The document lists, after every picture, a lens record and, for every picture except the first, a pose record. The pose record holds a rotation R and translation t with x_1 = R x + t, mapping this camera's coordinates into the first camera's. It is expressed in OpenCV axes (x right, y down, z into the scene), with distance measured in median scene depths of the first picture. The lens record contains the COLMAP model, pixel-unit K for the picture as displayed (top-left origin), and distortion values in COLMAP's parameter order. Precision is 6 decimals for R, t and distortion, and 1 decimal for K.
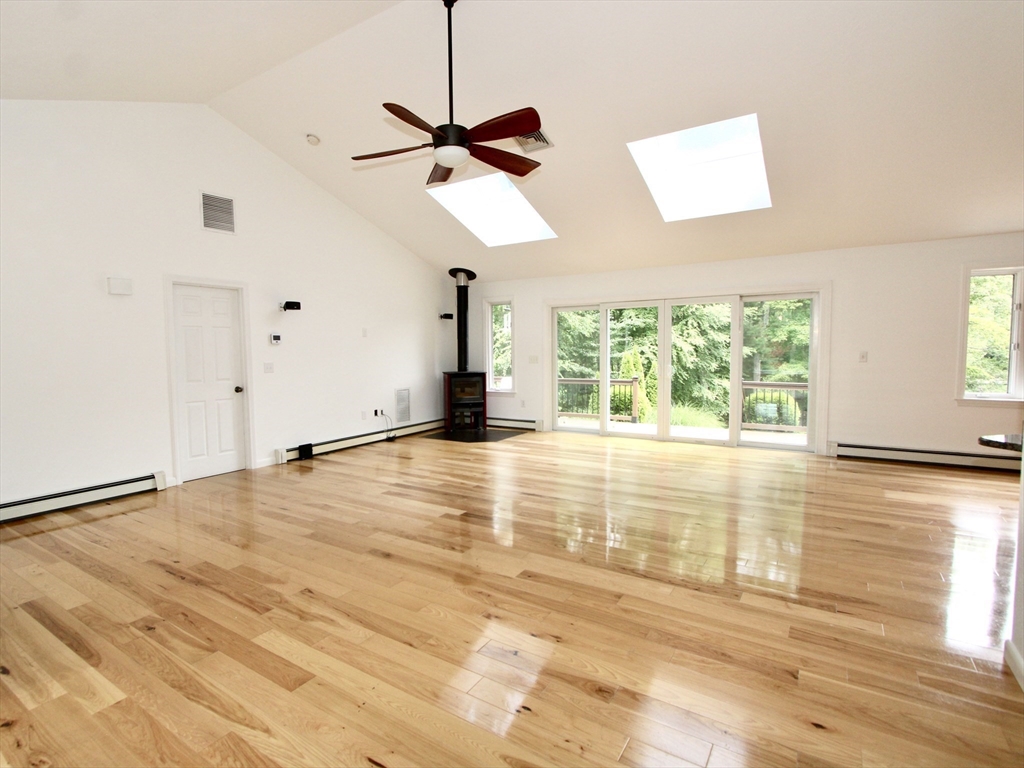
lens RADIAL K [[458.9, 0, 512.0], [0, 458.9, 384.0], [0, 0, 1]] dist [0.001541, 0.000112]
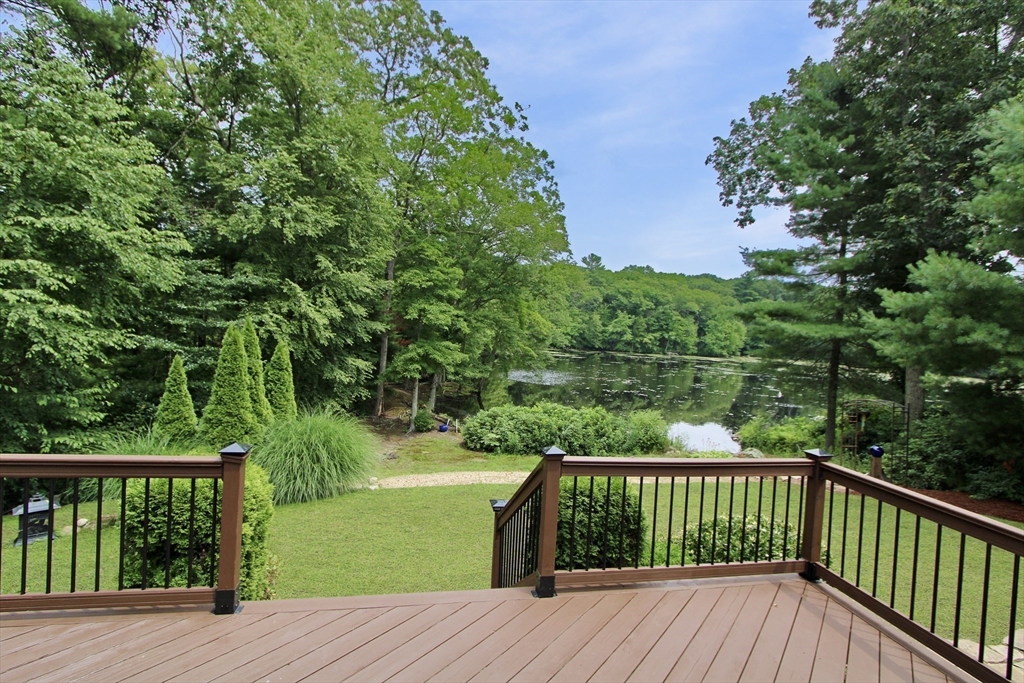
lens RADIAL K [[473.2, 0, 512.0], [0, 473.2, 341.5], [0, 0, 1]] dist [0.000501, 0.000192]
pose [[0.718904, 0.039326, 0.693996, 0.062503], [-0.020842, 0.999169, -0.035029, -0.025297], [-0.694797, 0.010718, 0.719126, 0.226240]]
